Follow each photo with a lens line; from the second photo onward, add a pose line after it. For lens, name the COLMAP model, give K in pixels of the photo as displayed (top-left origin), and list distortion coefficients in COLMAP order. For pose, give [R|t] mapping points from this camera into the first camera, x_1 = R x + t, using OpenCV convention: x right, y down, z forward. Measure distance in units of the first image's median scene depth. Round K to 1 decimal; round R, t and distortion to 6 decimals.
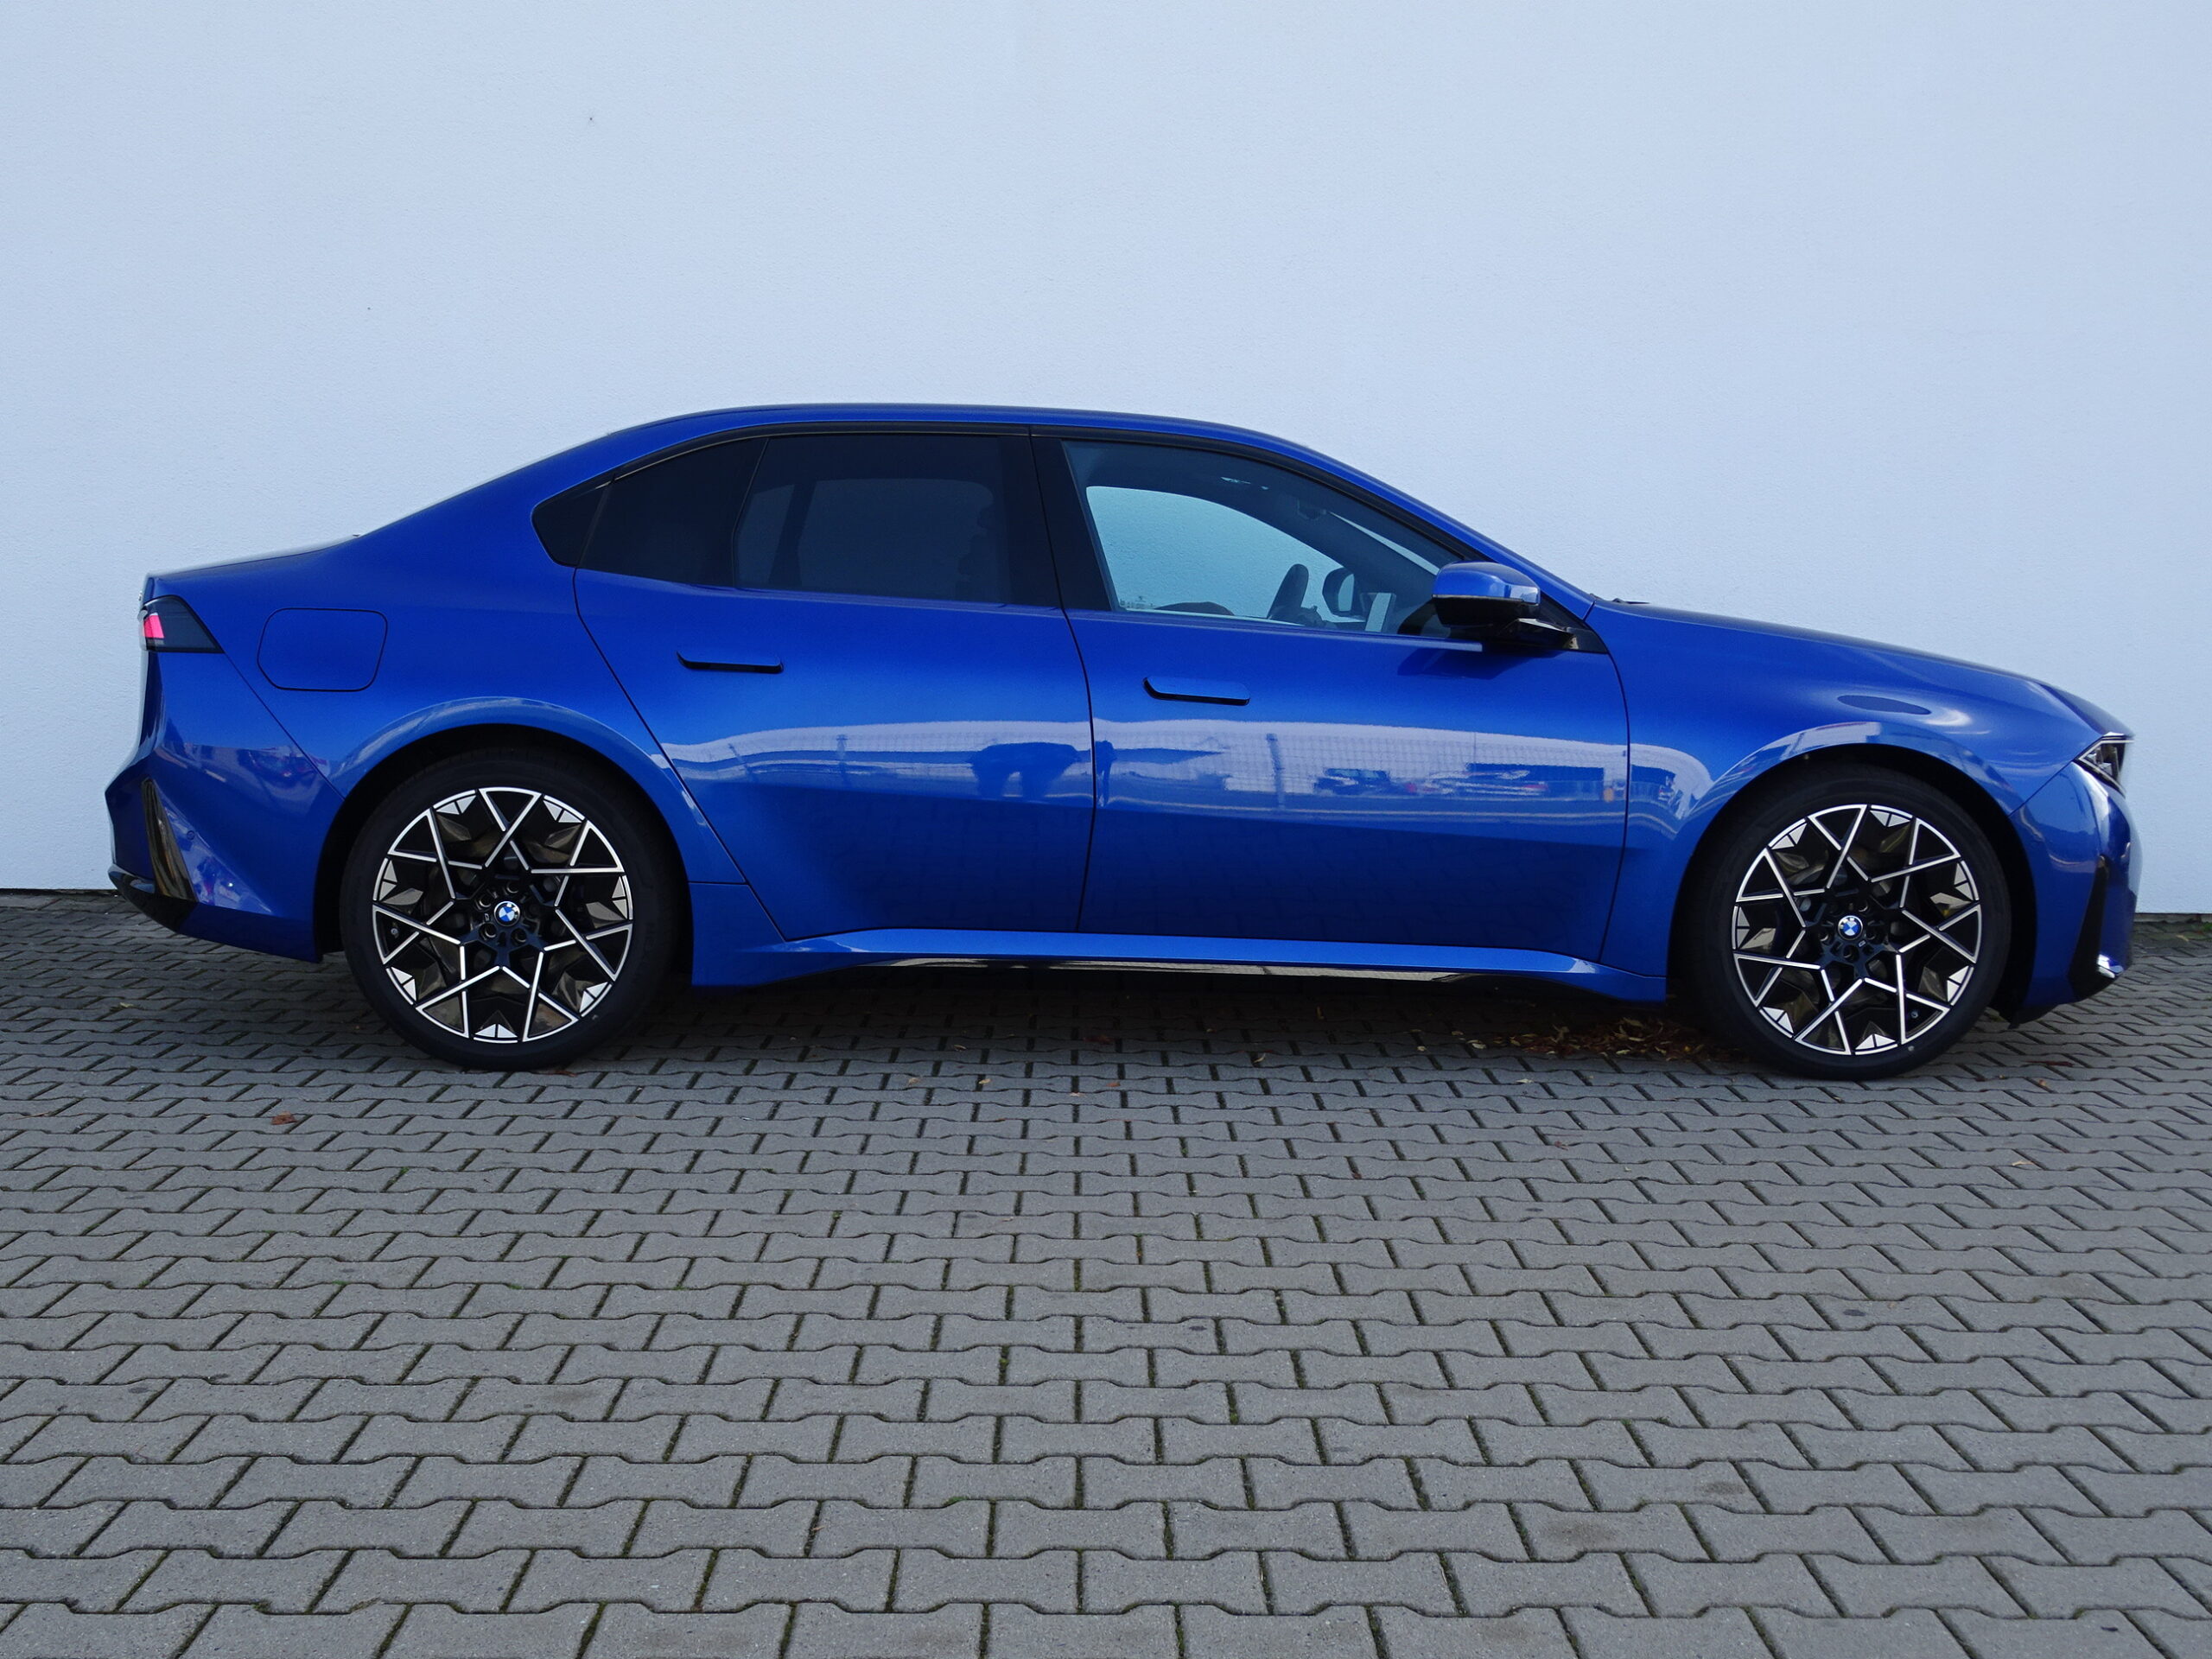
lens RADIAL K [[2410.9, 0, 1100.2], [0, 2410.9, 829.0], [0, 0, 1]] dist [0.029065, 0.000000]
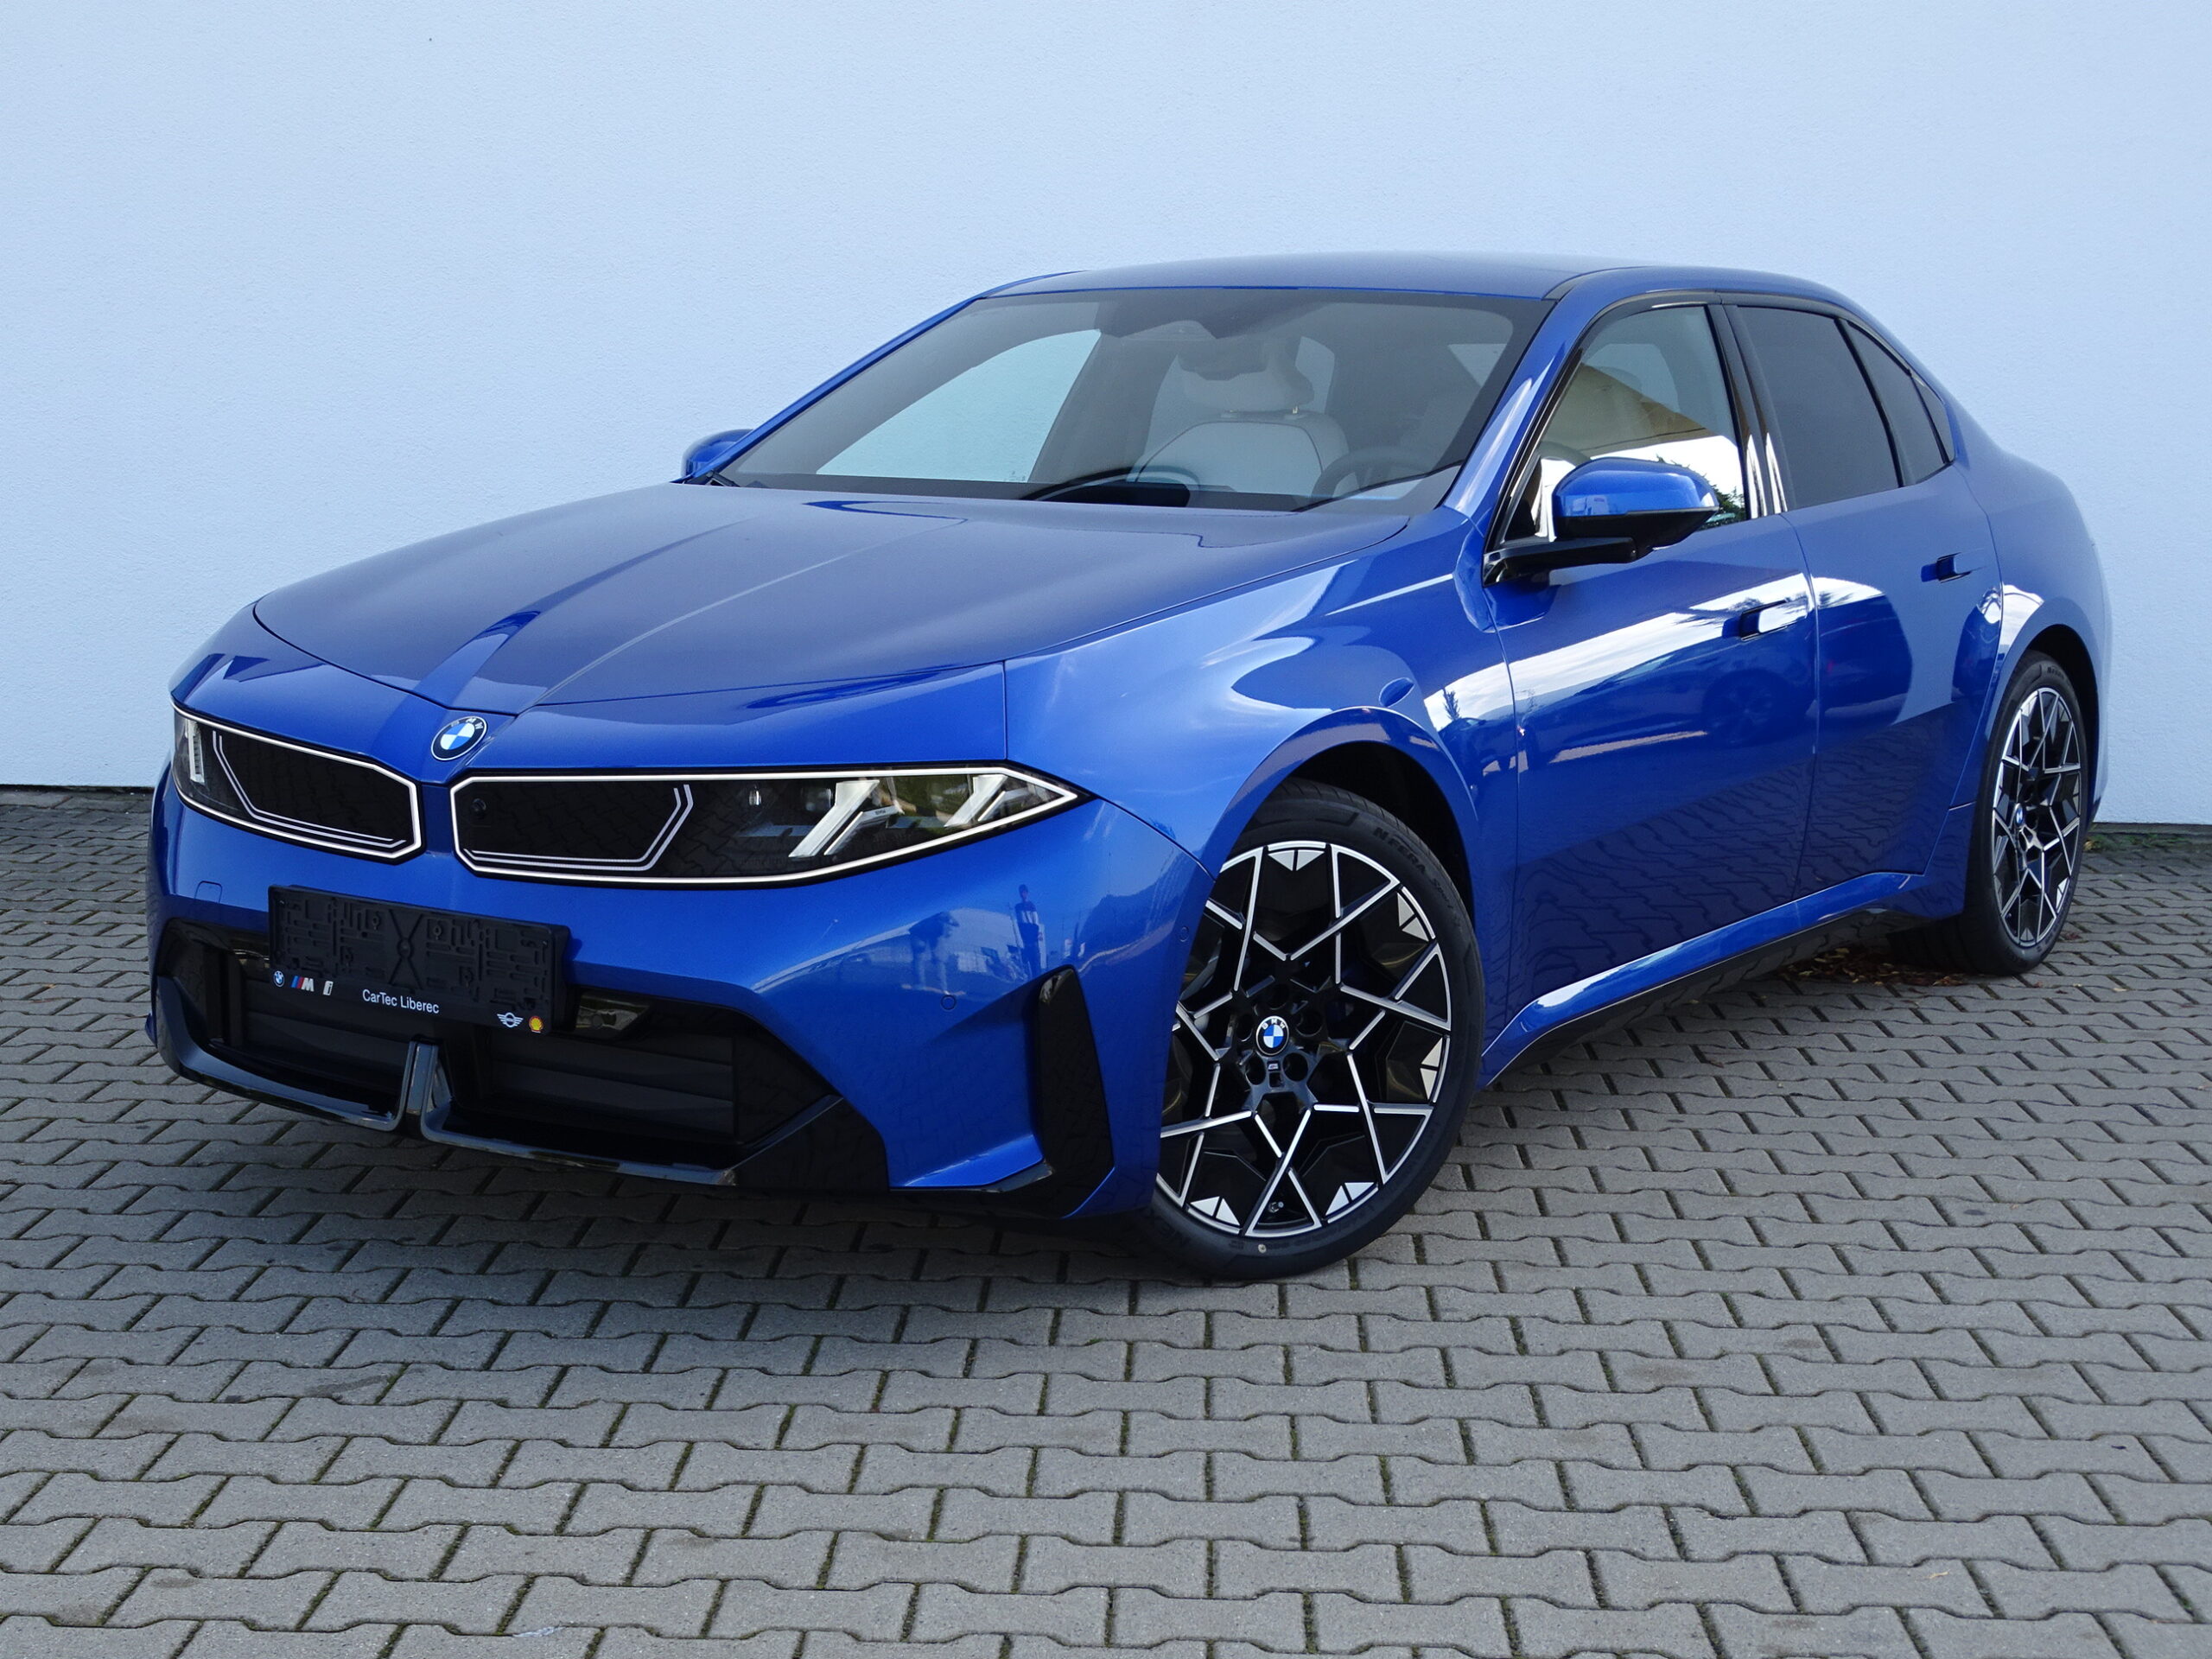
lens RADIAL K [[3209.4, 0, 1103.7], [0, 3209.4, 832.6], [0, 0, 1]] dist [0.005561, 0.000000]
pose [[0.999016, 0.006771, -0.043839, 0.006375], [-0.005177, 0.999325, 0.036375, -0.007722], [0.044056, -0.036112, 0.998376, -0.448242]]
